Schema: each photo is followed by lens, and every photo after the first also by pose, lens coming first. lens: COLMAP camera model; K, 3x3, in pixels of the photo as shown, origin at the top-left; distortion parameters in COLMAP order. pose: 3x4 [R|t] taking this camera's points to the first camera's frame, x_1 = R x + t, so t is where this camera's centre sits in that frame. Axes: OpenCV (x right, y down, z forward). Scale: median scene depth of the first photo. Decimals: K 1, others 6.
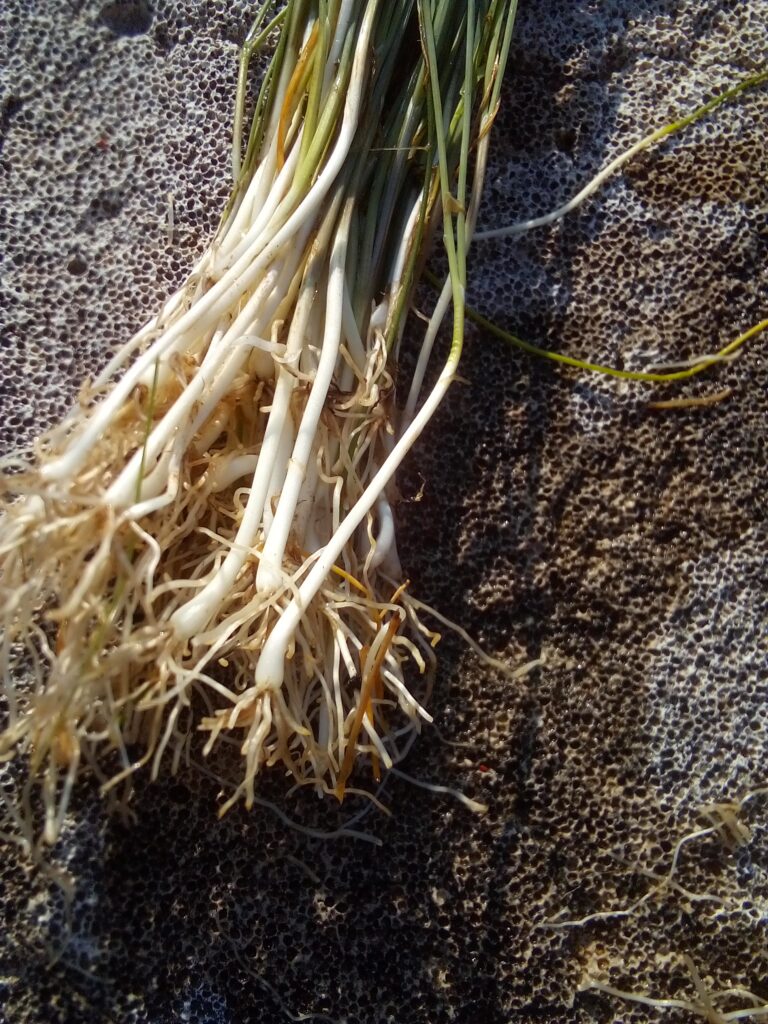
lens RADIAL K [[879.2, 0, 319.3], [0, 879.2, 507.3], [0, 0, 1]] dist [0.069540, -0.095994]
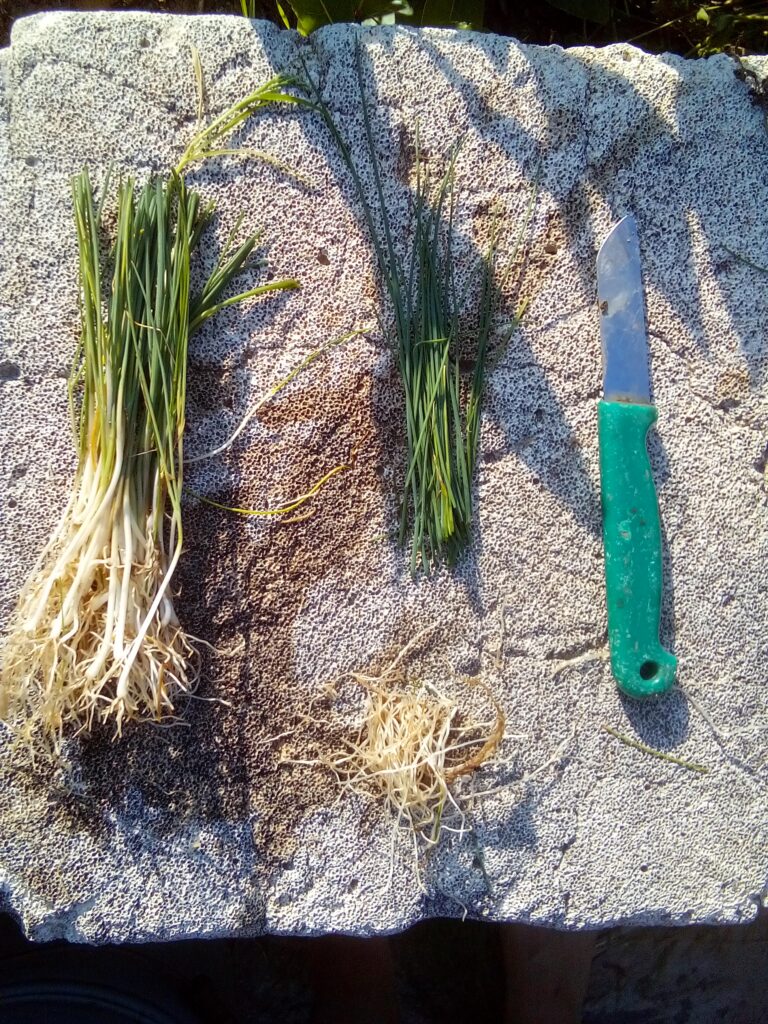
lens RADIAL K [[901.9, 0, 320.3], [0, 901.9, 511.7], [0, 0, 1]] dist [0.060329, -0.072356]
pose [[0.984810, -0.166454, 0.049416, 0.369490], [0.152174, 0.964455, 0.216033, -0.638551], [-0.083619, -0.205232, 0.975135, -1.279583]]
